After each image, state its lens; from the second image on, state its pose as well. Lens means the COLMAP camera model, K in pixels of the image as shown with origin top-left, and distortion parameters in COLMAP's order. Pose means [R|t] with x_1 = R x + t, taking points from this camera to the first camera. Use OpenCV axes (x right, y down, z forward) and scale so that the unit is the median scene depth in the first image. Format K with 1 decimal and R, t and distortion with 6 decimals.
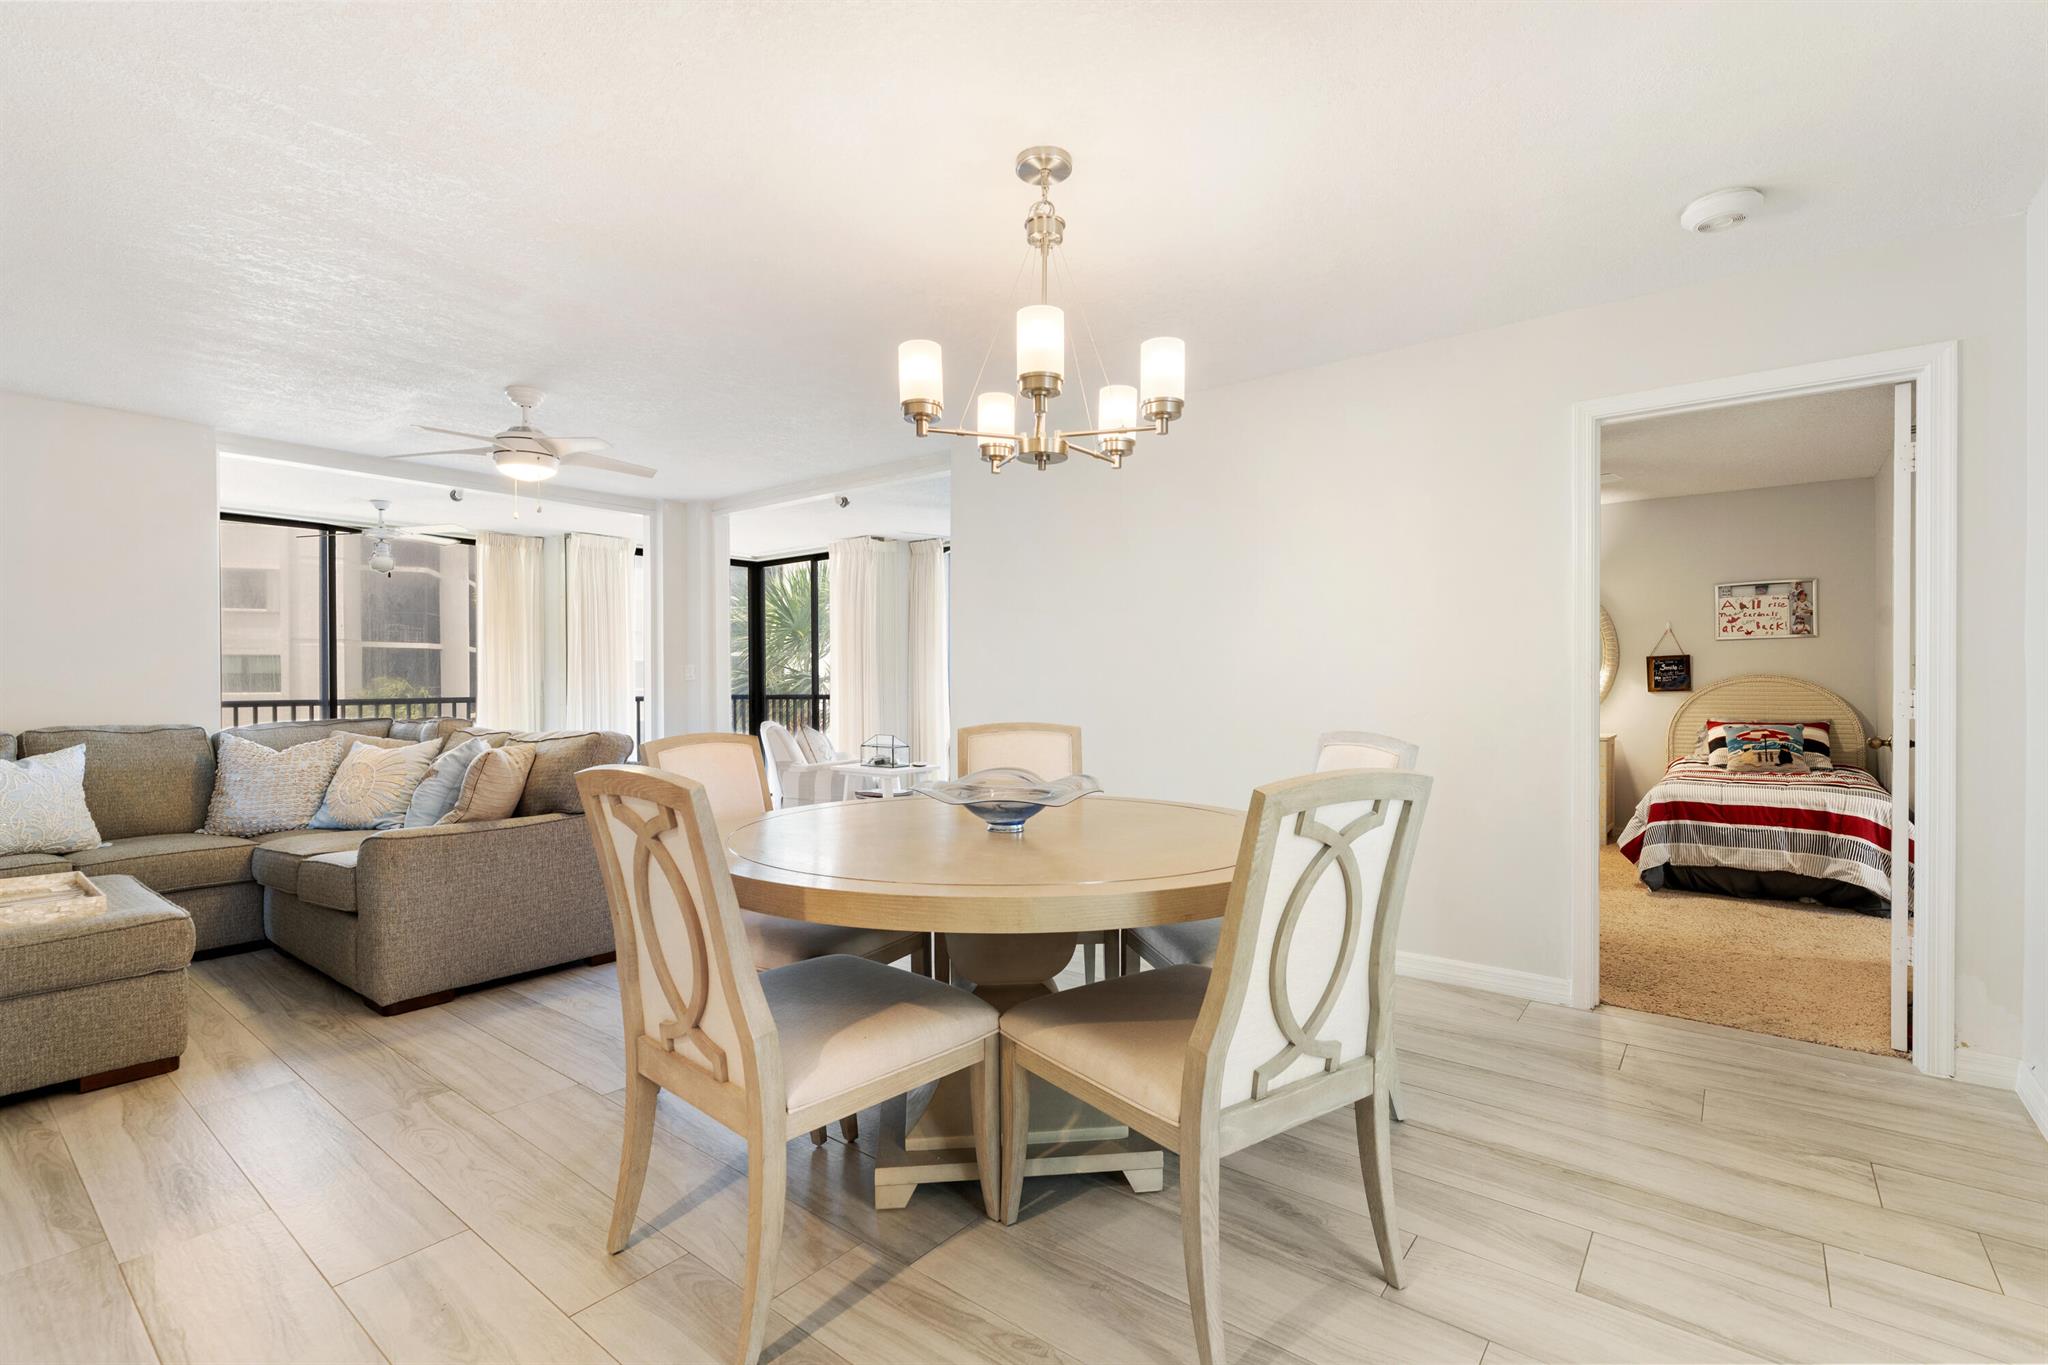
lens RADIAL K [[924.0, 0, 1024.0], [0, 924.0, 682.5], [0, 0, 1]] dist [-0.000720, 0.000178]
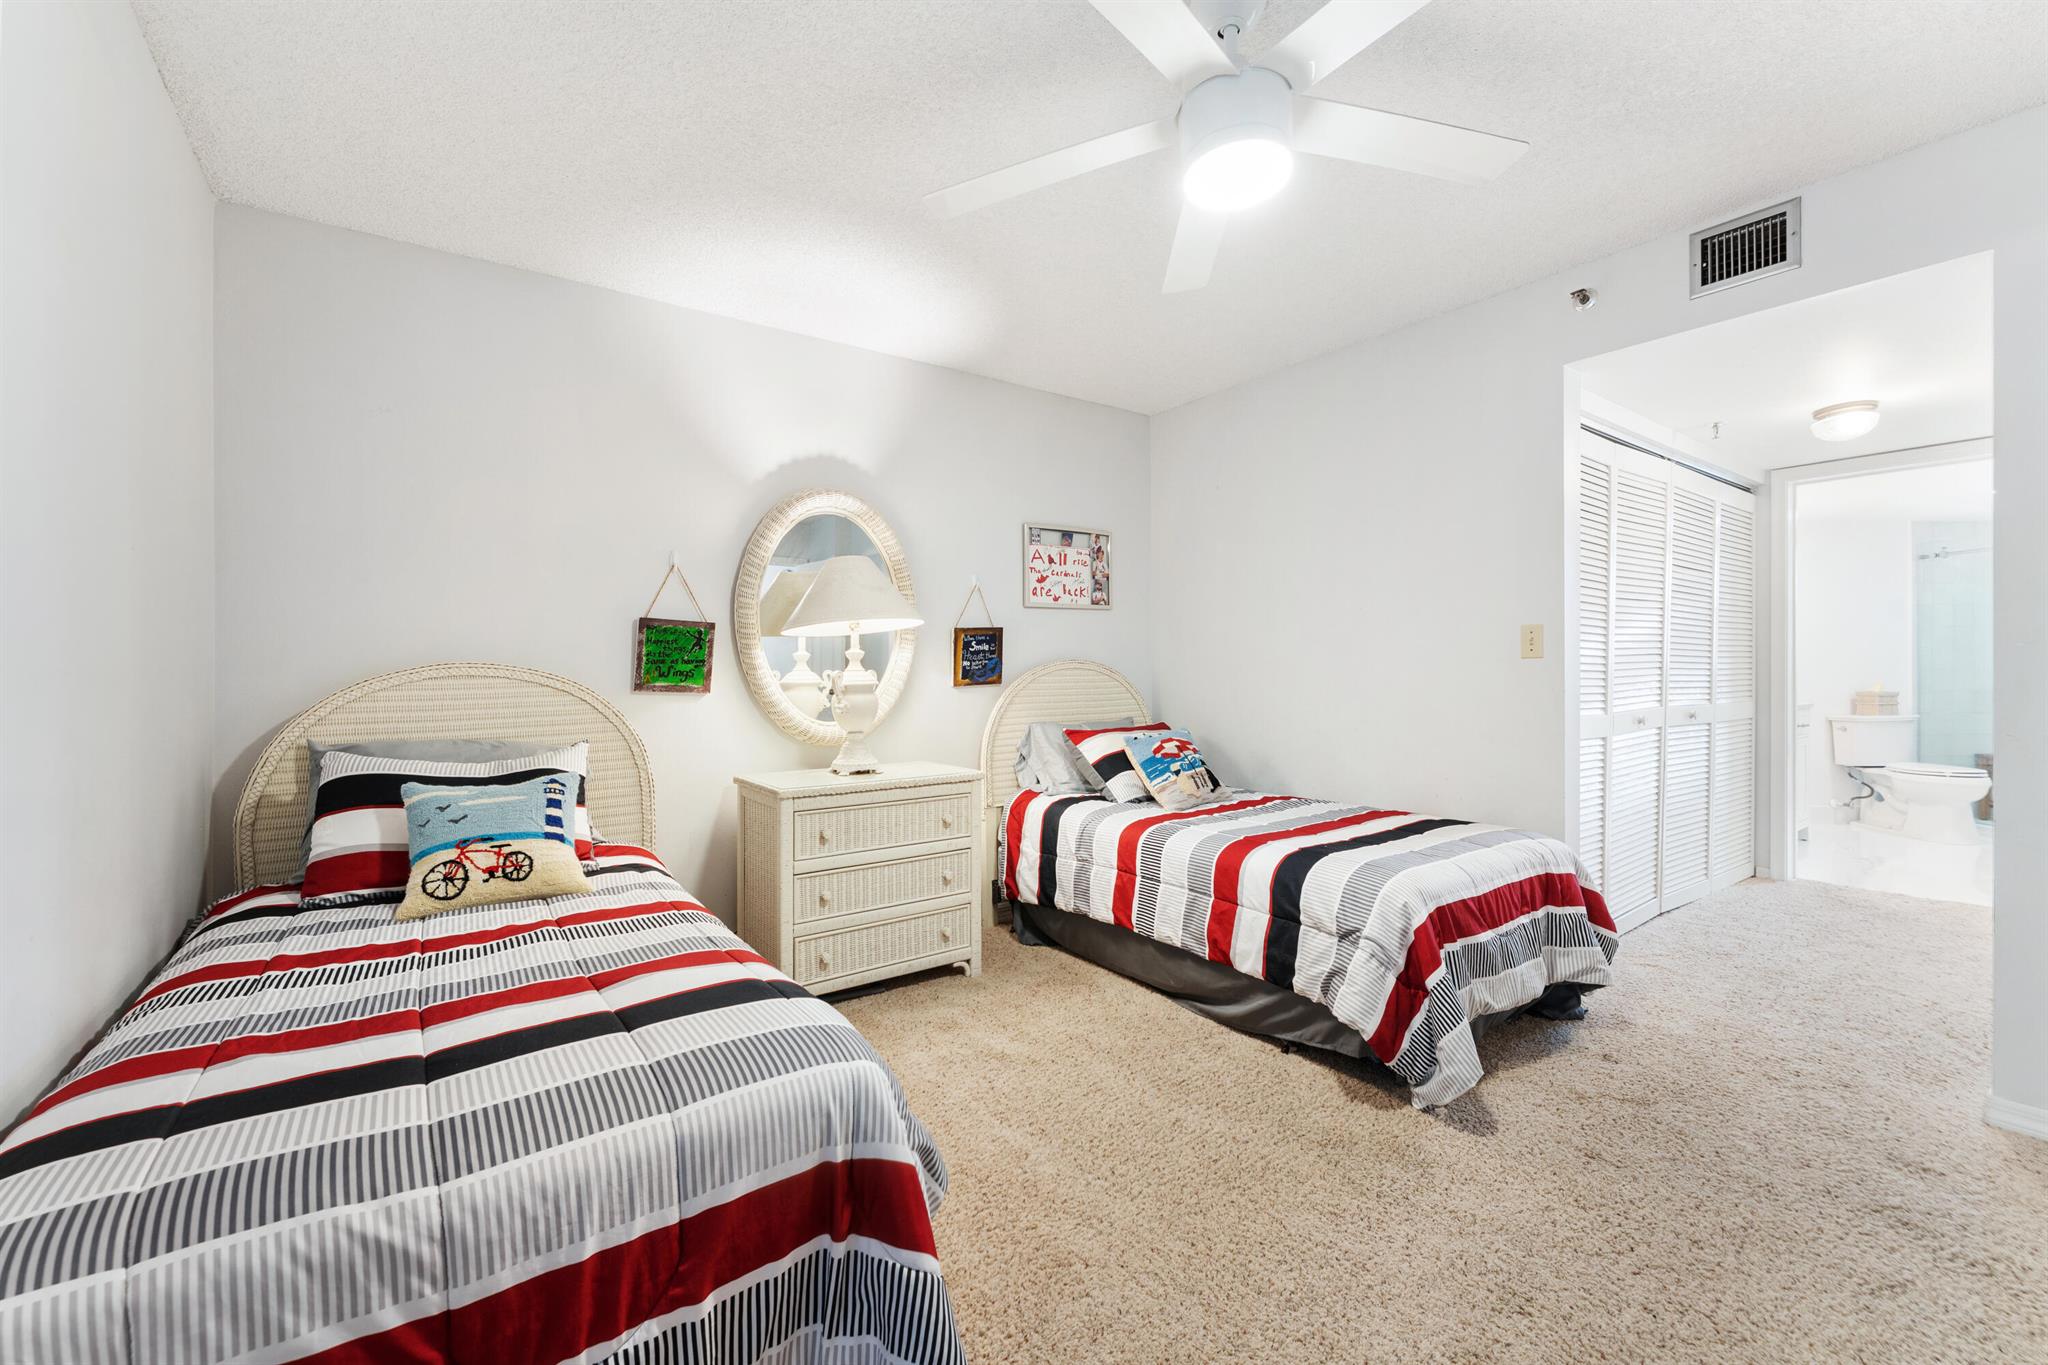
lens RADIAL K [[837.3, 0, 1022.5], [0, 837.3, 676.6], [0, 0, 1]] dist [0.002500, 0.000080]
pose [[0.277953, -0.006663, 0.960572, 0.218666], [0.009250, 0.999948, 0.004260, 0.002517], [-0.960550, 0.007701, 0.278000, 1.092464]]
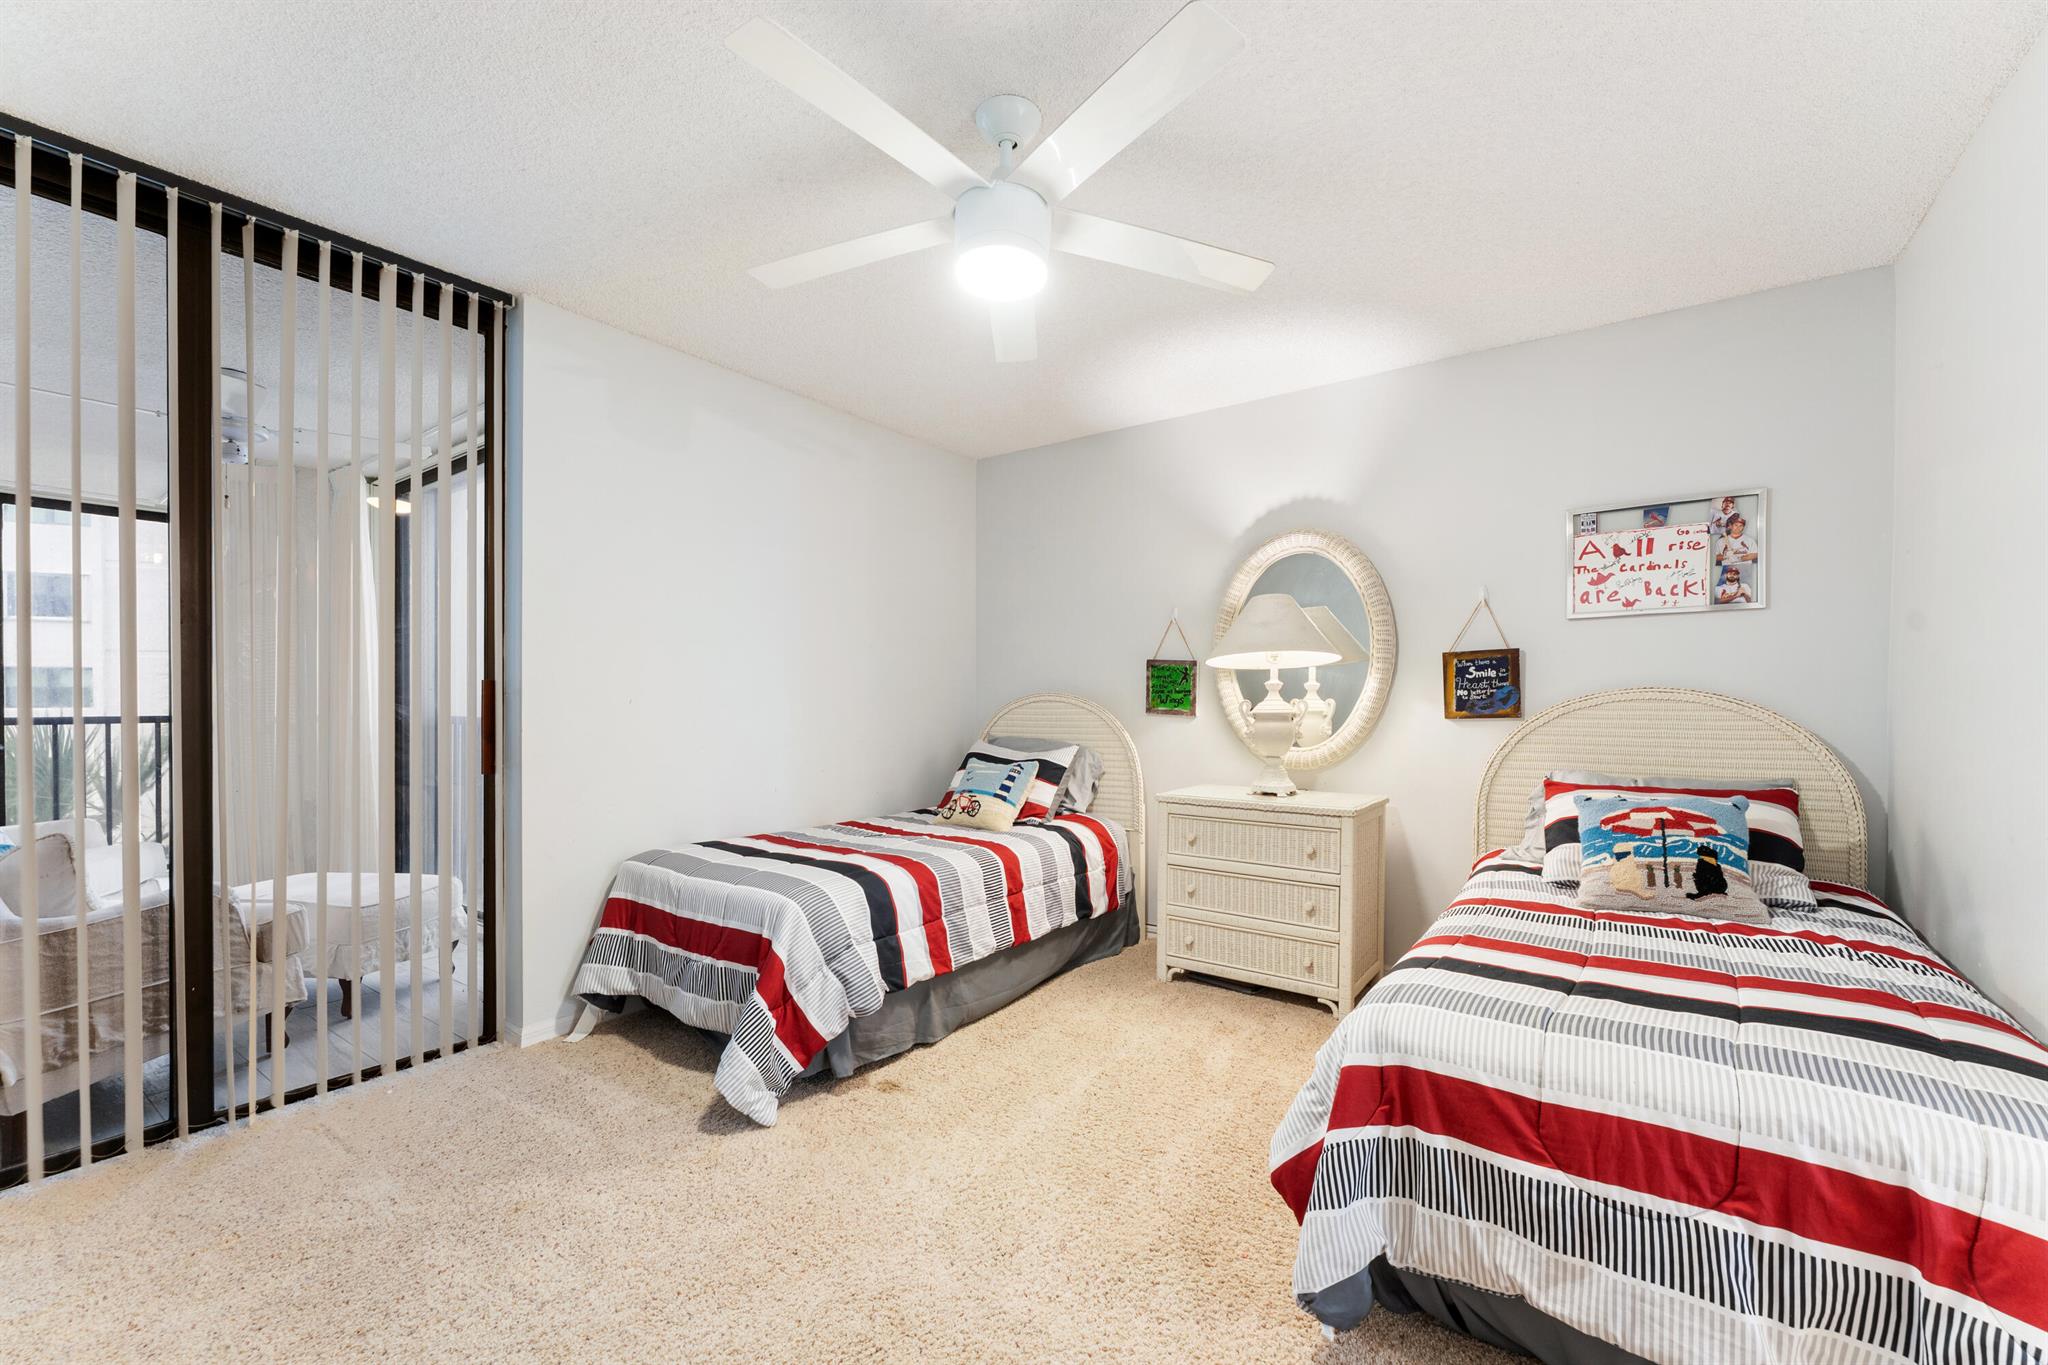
lens RADIAL K [[833.7, 0, 1028.8], [0, 833.7, 713.7], [0, 0, 1]] dist [0.000255, -0.000235]
pose [[0.998985, 0.003139, 0.044938, 0.561171], [-0.003885, 0.999856, 0.016533, 0.000252], [-0.044880, -0.016690, 0.998853, 0.718329]]
